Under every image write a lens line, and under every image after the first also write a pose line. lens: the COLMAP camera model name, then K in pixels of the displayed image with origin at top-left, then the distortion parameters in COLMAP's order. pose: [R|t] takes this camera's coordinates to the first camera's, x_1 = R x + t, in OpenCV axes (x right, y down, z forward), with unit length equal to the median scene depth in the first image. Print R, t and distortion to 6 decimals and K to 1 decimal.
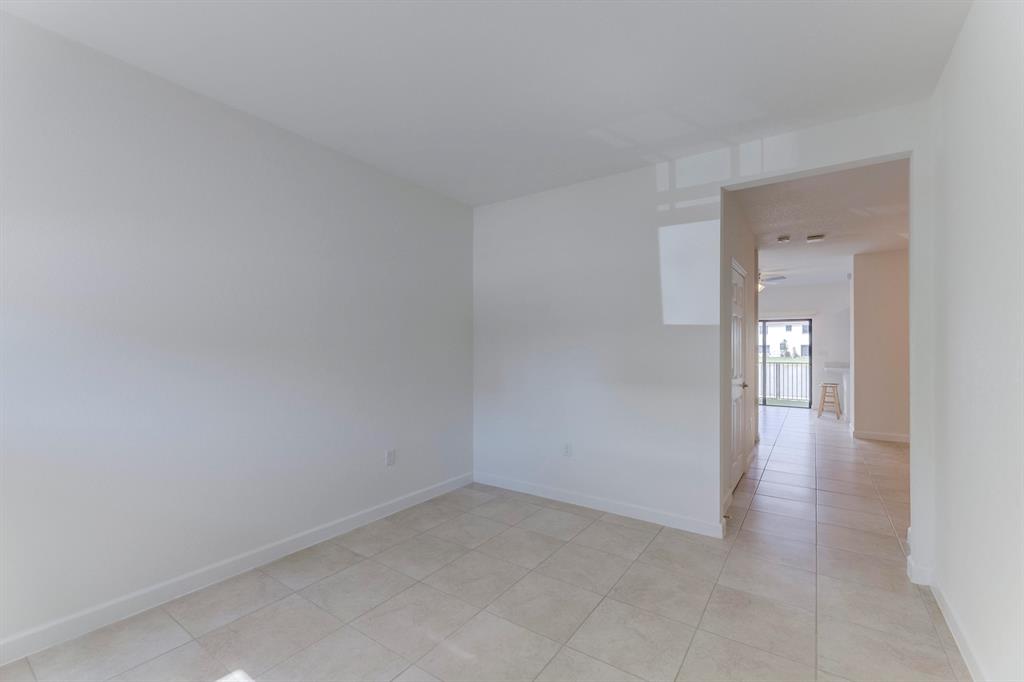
lens RADIAL K [[422.1, 0, 514.4], [0, 422.1, 342.5], [0, 0, 1]] dist [0.008644, -0.004354]
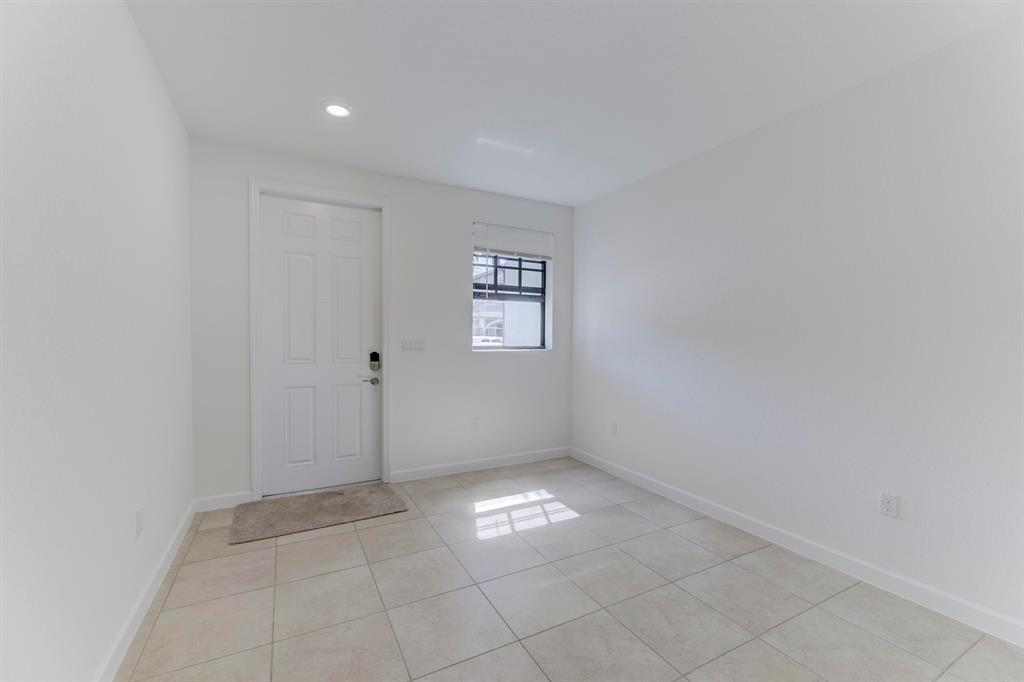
lens RADIAL K [[422.1, 0, 514.5], [0, 422.1, 342.1], [0, 0, 1]] dist [0.008644, -0.004354]
pose [[-0.443508, 0.008306, -0.896232, 0.716425], [0.007714, 0.999955, 0.005450, 0.022757], [0.896237, -0.004497, -0.443552, 1.035772]]
